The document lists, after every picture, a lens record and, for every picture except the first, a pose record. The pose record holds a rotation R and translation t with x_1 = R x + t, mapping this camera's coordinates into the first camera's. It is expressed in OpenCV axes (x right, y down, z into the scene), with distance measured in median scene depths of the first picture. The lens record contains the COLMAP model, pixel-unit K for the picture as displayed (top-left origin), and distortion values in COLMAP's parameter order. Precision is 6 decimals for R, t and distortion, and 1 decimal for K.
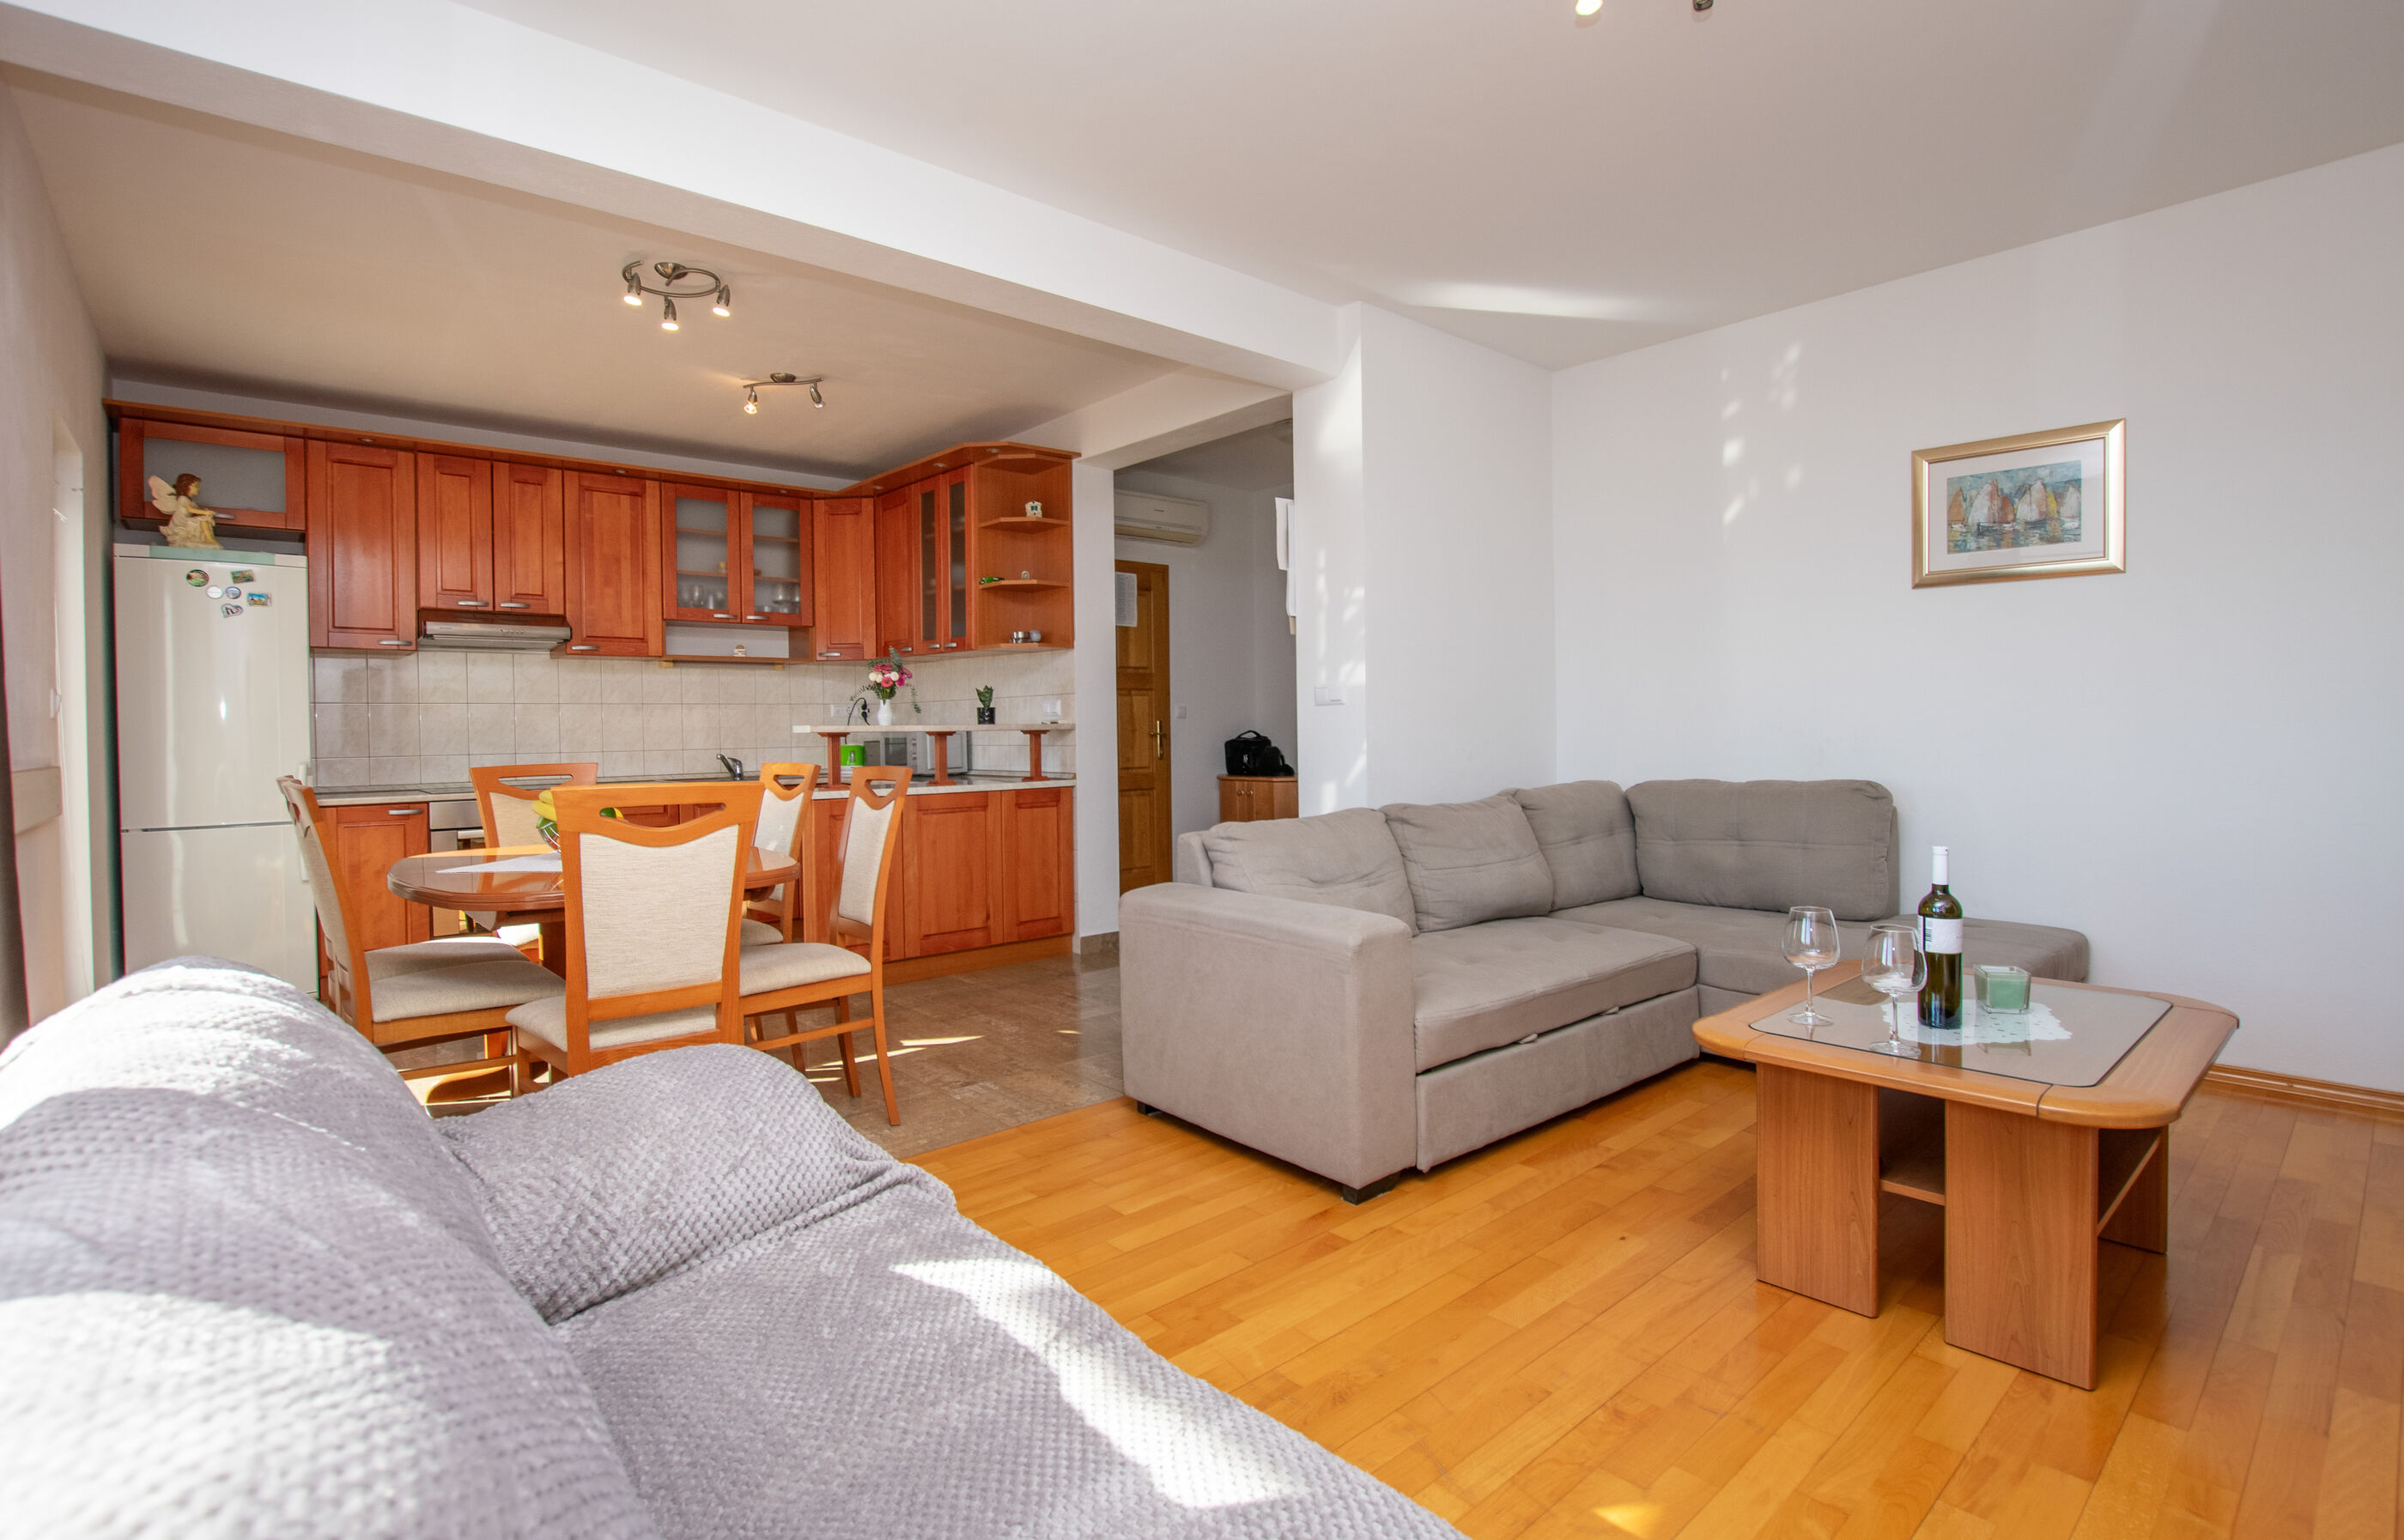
lens RADIAL K [[1169.0, 0, 1177.1], [0, 1169.0, 732.5], [0, 0, 1]] dist [-0.011640, -0.000872]
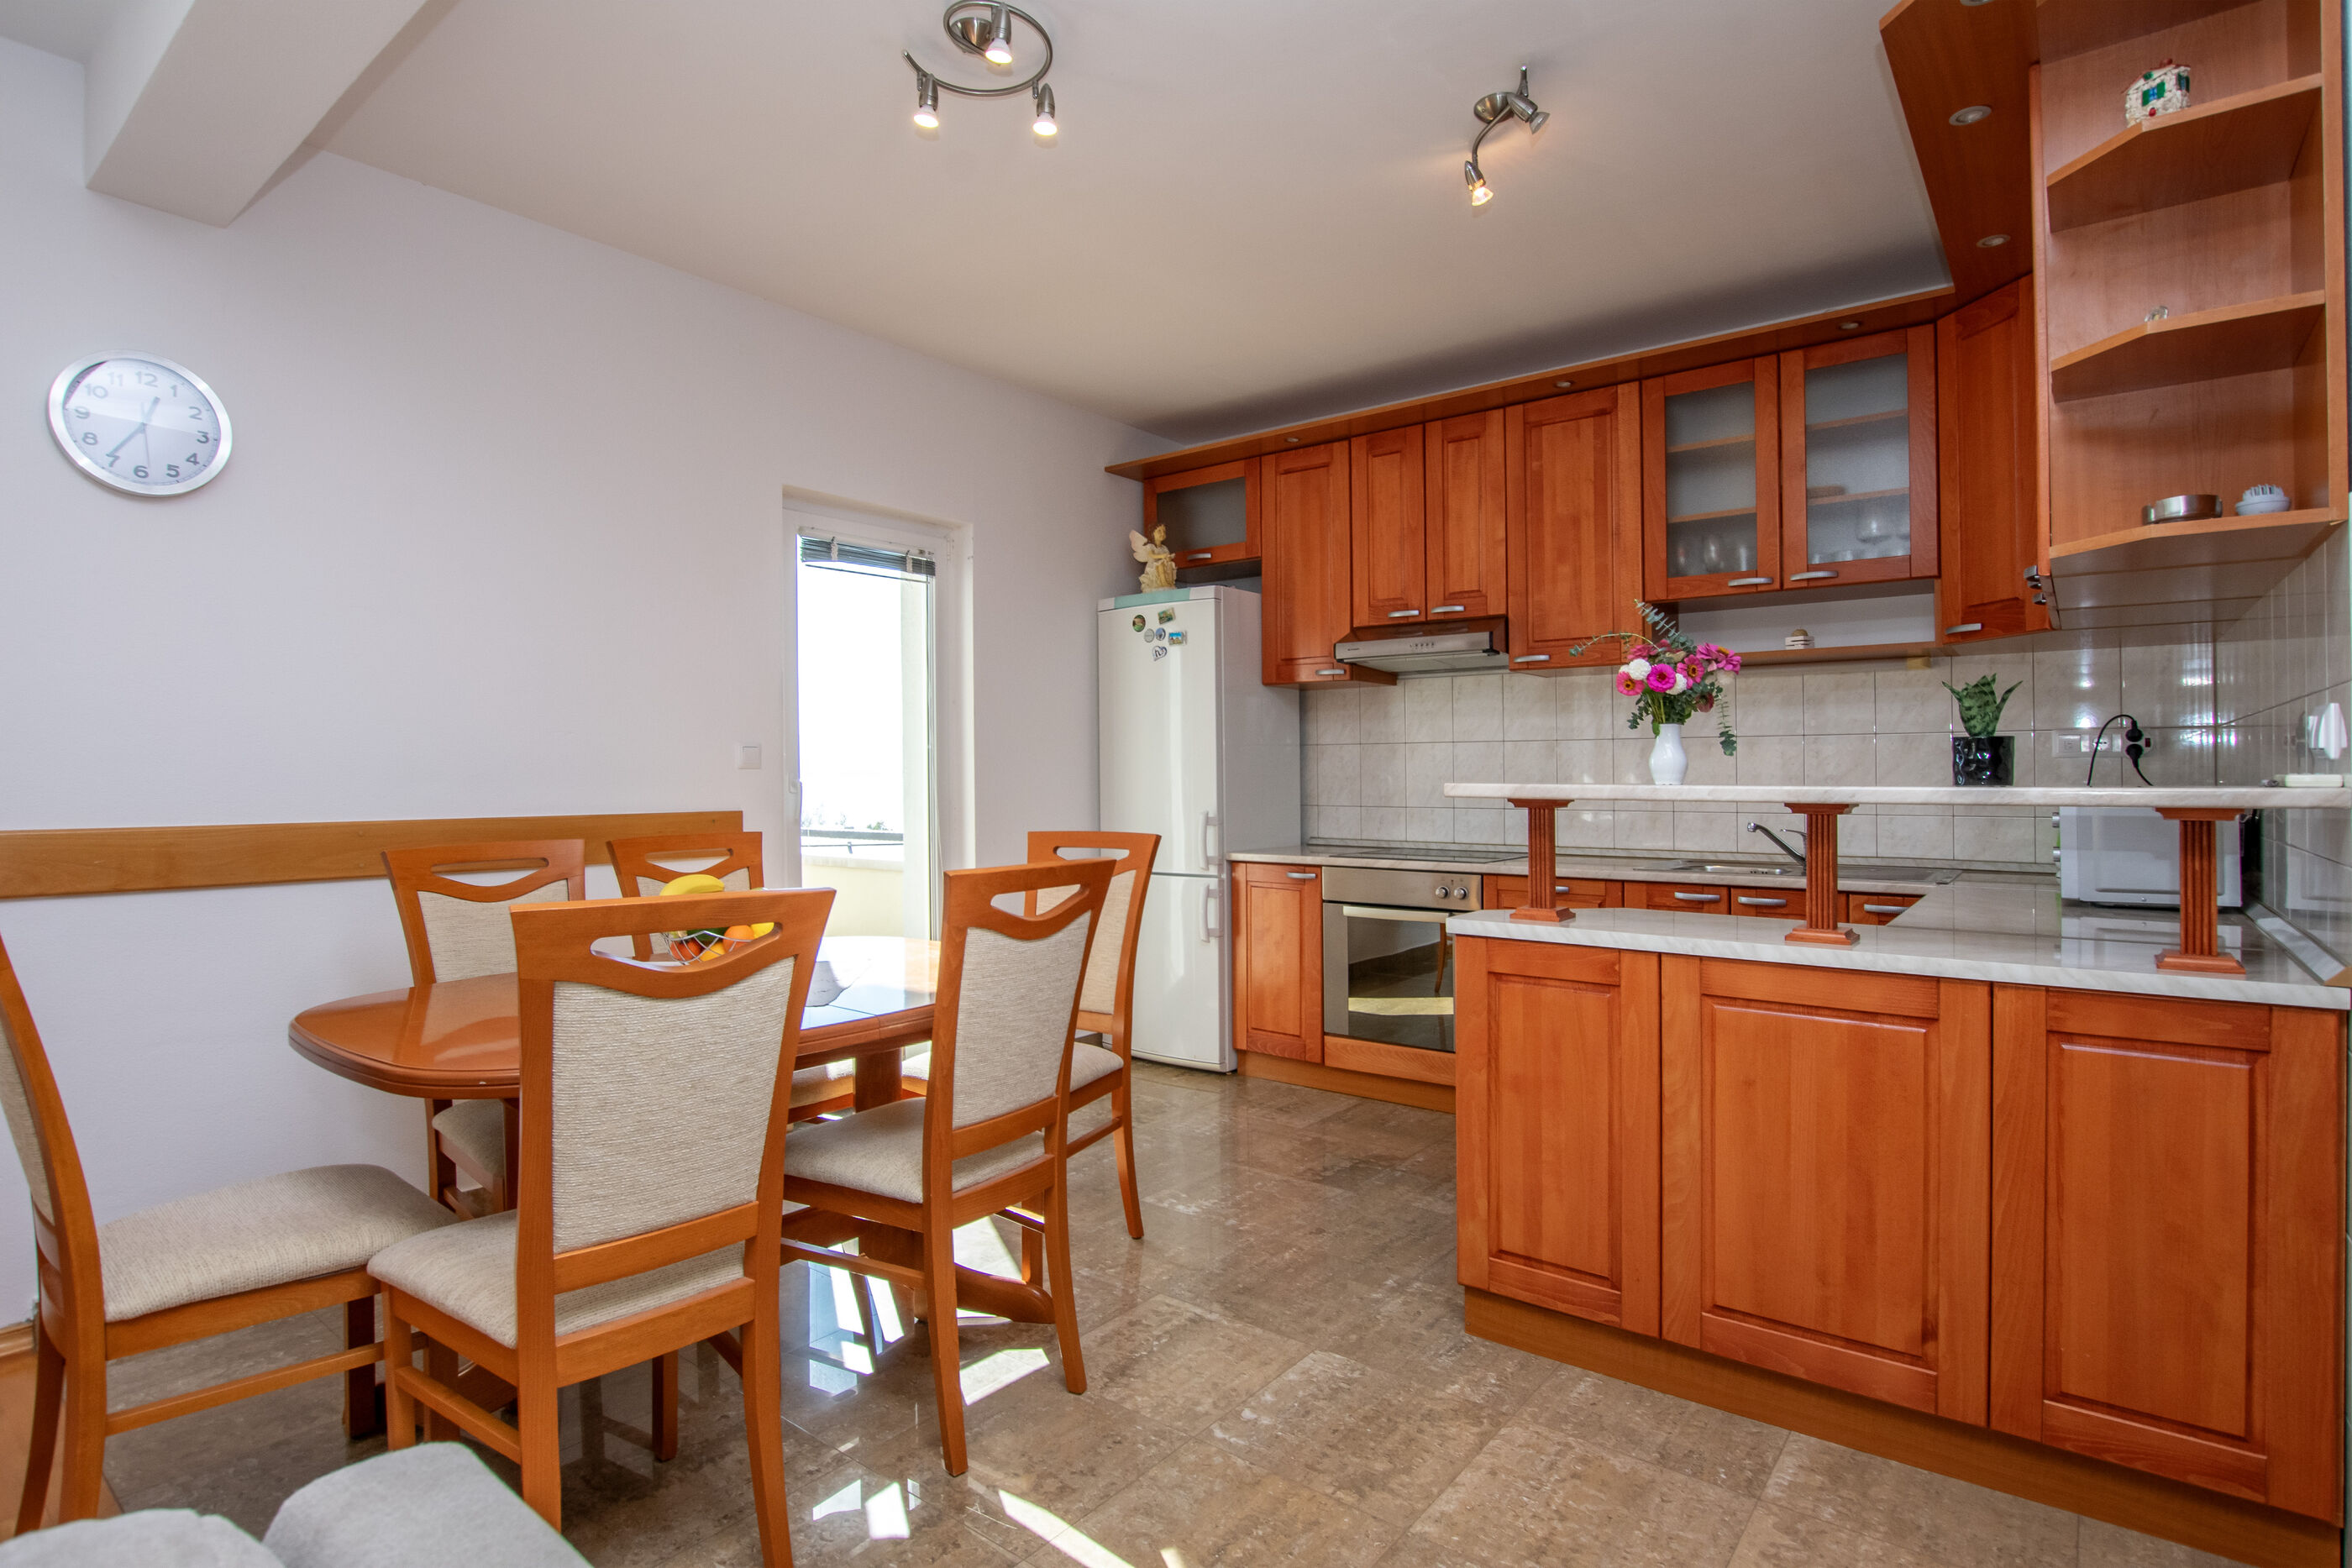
lens RADIAL K [[1178.3, 0, 1178.1], [0, 1178.3, 775.3], [0, 0, 1]] dist [-0.004349, -0.000776]
pose [[0.228453, 0.014278, -0.973450, 0.127230], [-0.003395, 0.999898, 0.013870, -0.014094], [0.973549, 0.000136, 0.228478, 0.684823]]
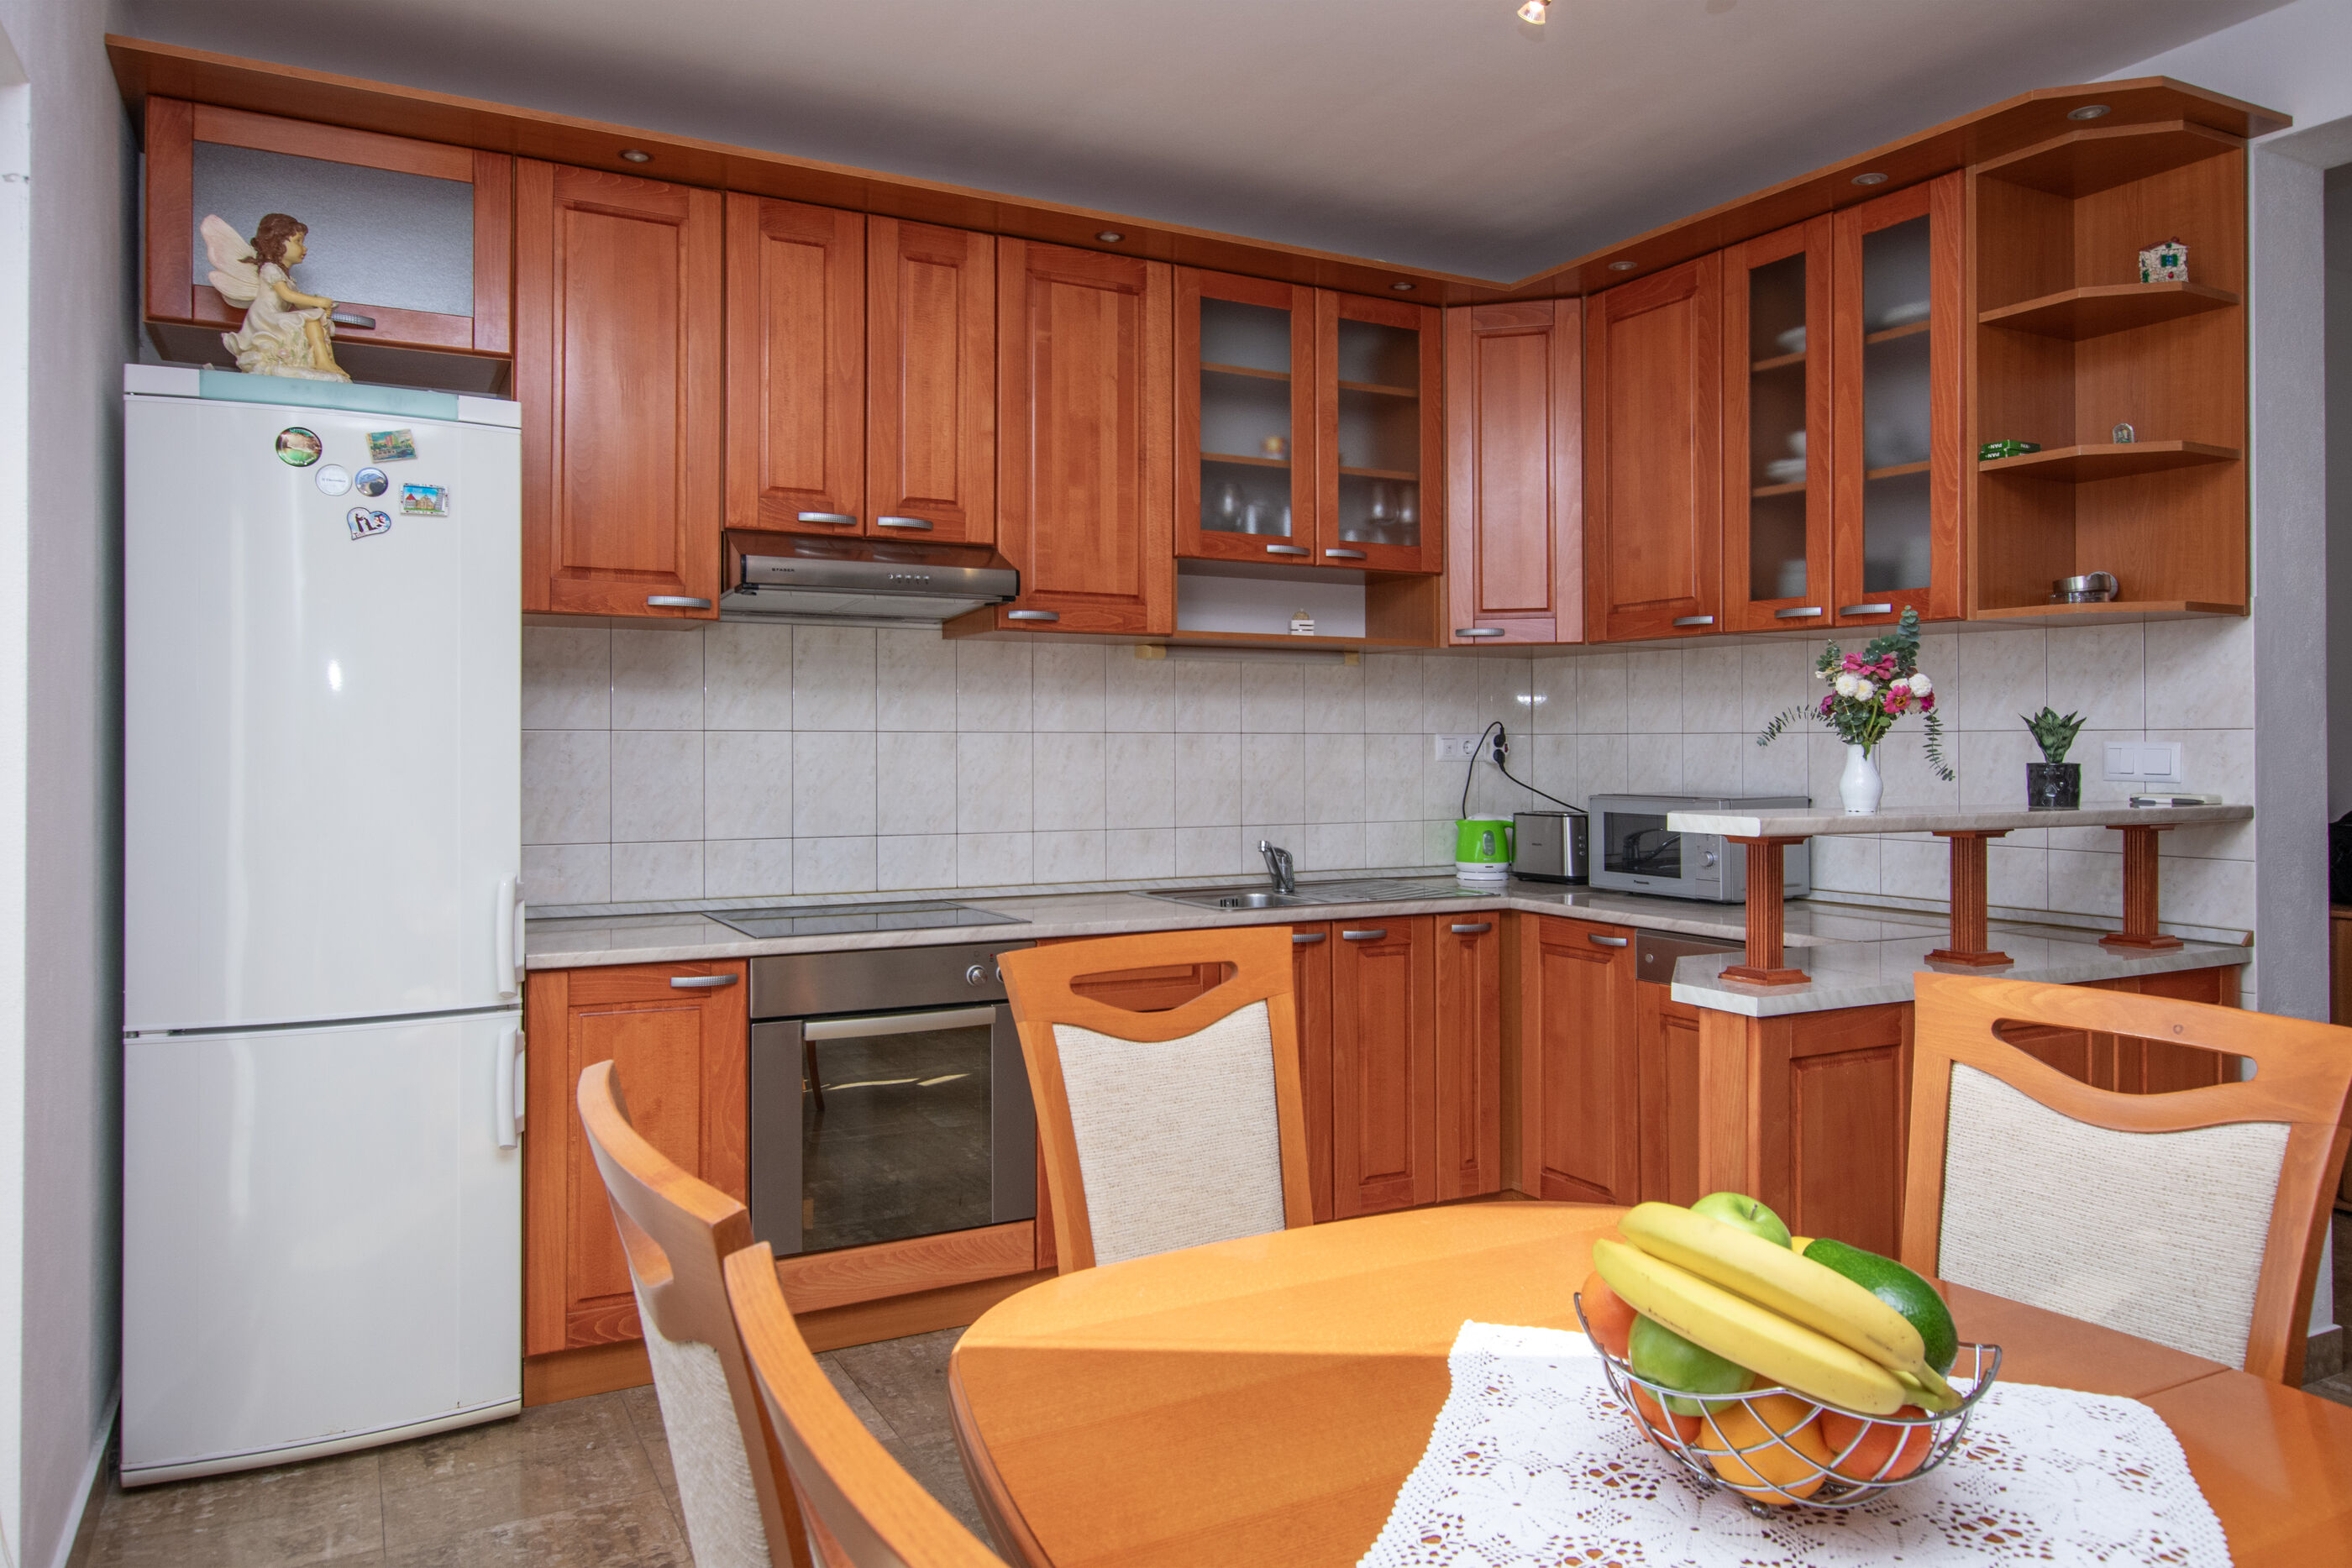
lens RADIAL K [[1600.5, 0, 1179.6], [0, 1600.5, 719.0], [0, 0, 1]] dist [0.011643, 0.005420]
pose [[0.981915, 0.011109, -0.188995, -0.351282], [-0.014187, 0.999788, -0.014941, -0.024173], [0.188789, 0.017352, 0.981864, 0.408682]]
